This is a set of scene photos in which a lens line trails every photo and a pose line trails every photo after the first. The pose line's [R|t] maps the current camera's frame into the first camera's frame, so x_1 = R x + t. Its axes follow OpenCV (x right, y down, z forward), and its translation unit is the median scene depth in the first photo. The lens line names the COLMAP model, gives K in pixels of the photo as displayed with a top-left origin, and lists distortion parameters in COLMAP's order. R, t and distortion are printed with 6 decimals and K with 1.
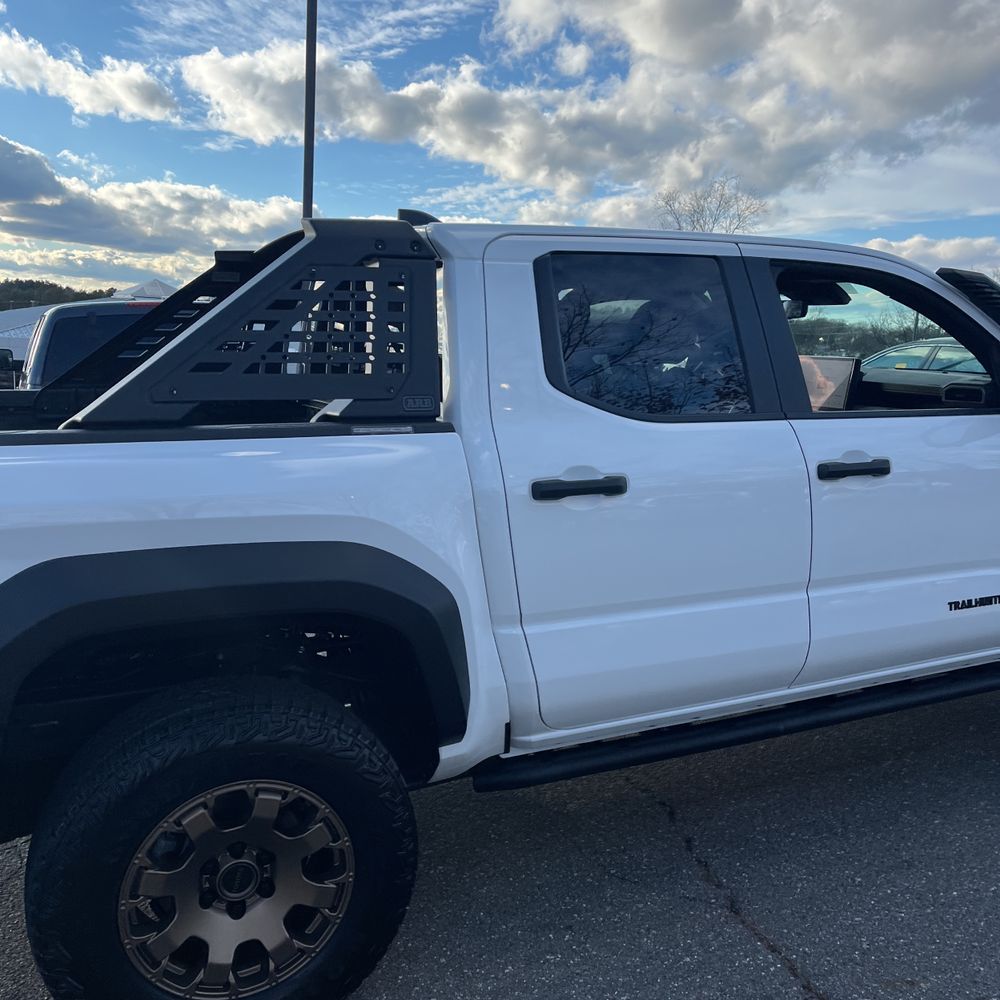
lens RADIAL K [[1025.1, 0, 503.3], [0, 1025.1, 480.4], [0, 0, 1]] dist [0.026483, -0.011410]
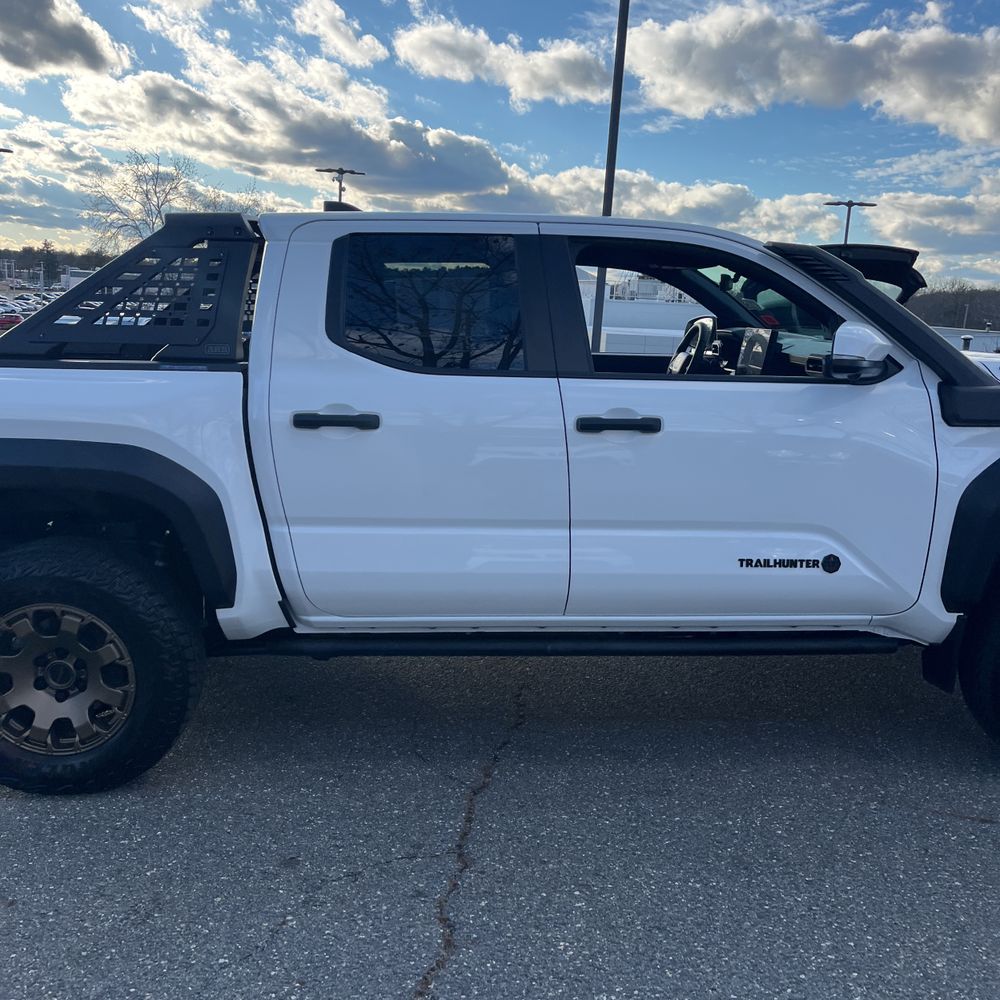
lens RADIAL K [[1035.4, 0, 498.7], [0, 1035.4, 467.9], [0, 0, 1]] dist [0.065896, -0.124295]
pose [[0.919461, 0.069243, -0.387035, 0.738321], [-0.067321, 0.997559, 0.018538, 0.026737], [0.387374, 0.009011, 0.921879, -0.095500]]
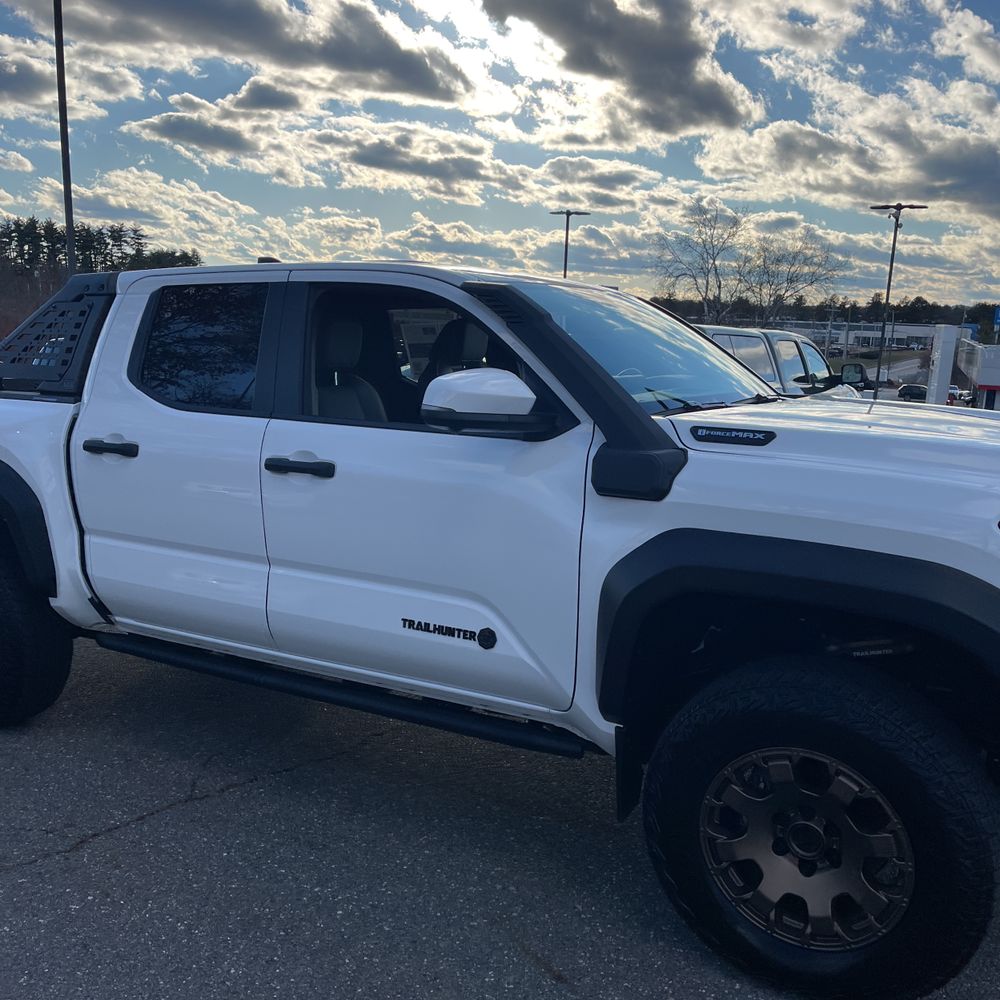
lens RADIAL K [[1038.7, 0, 466.6], [0, 1038.7, 475.0], [0, 0, 1]] dist [0.047291, 0.027652]
pose [[0.537978, 0.109413, -0.835828, 1.555246], [-0.132727, 0.990167, 0.044187, -0.085685], [0.832444, 0.087165, 0.547210, 0.591891]]
